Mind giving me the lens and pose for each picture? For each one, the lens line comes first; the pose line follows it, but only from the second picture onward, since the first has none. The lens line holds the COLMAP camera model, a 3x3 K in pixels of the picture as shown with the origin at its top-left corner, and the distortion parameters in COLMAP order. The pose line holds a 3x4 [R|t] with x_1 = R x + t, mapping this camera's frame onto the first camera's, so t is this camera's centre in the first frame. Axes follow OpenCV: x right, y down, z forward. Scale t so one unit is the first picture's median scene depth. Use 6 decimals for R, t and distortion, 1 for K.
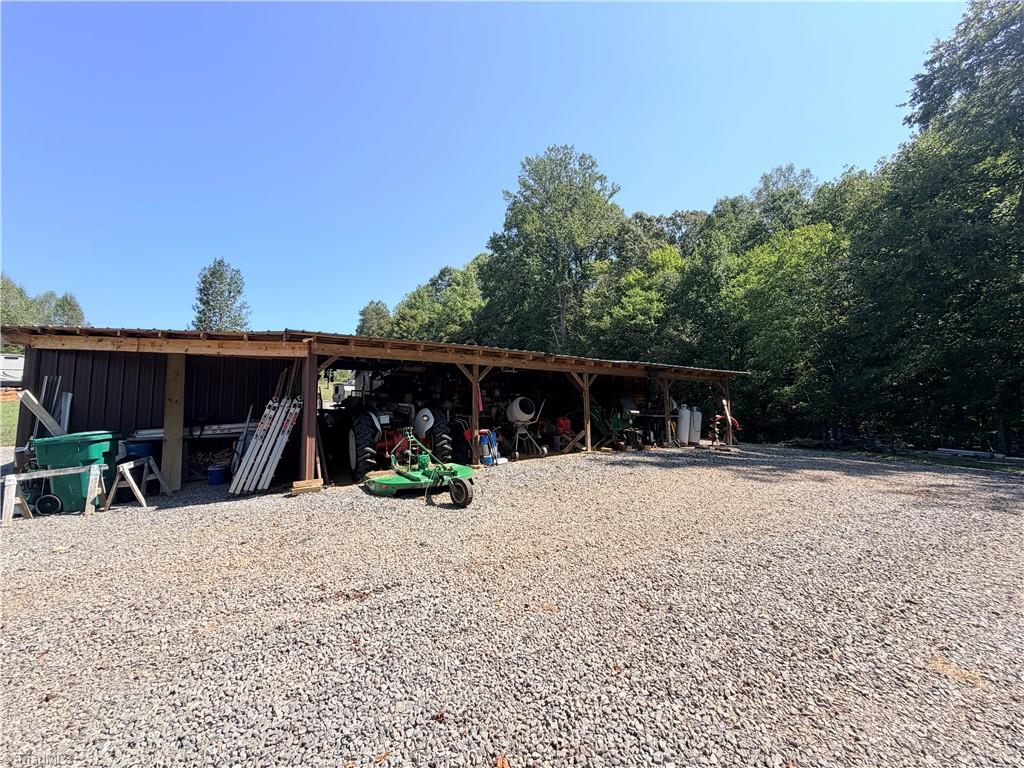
lens RADIAL K [[407.3, 0, 511.3], [0, 407.3, 384.1], [0, 0, 1]] dist [-0.000937, 0.000433]
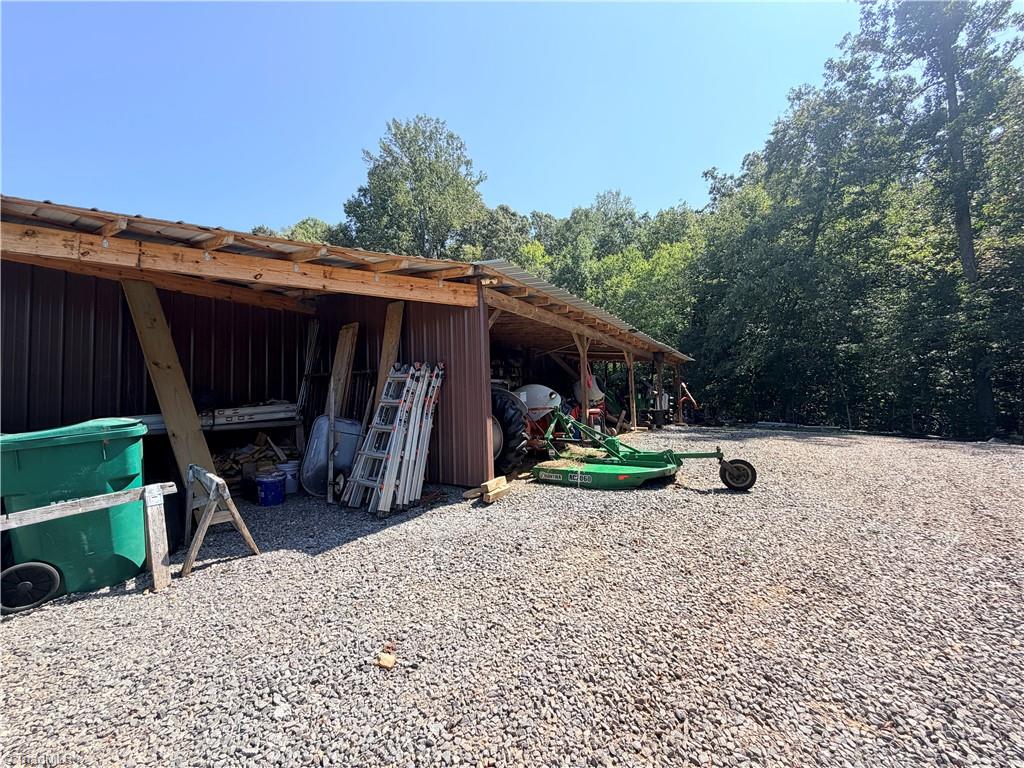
lens RADIAL K [[407.3, 0, 511.9], [0, 407.3, 384.1], [0, 0, 1]] dist [-0.000937, 0.000433]
pose [[0.903770, 0.010905, 0.427880, -0.602604], [-0.022722, 0.999488, 0.022521, 0.040644], [-0.427415, -0.030076, 0.903555, 0.271841]]
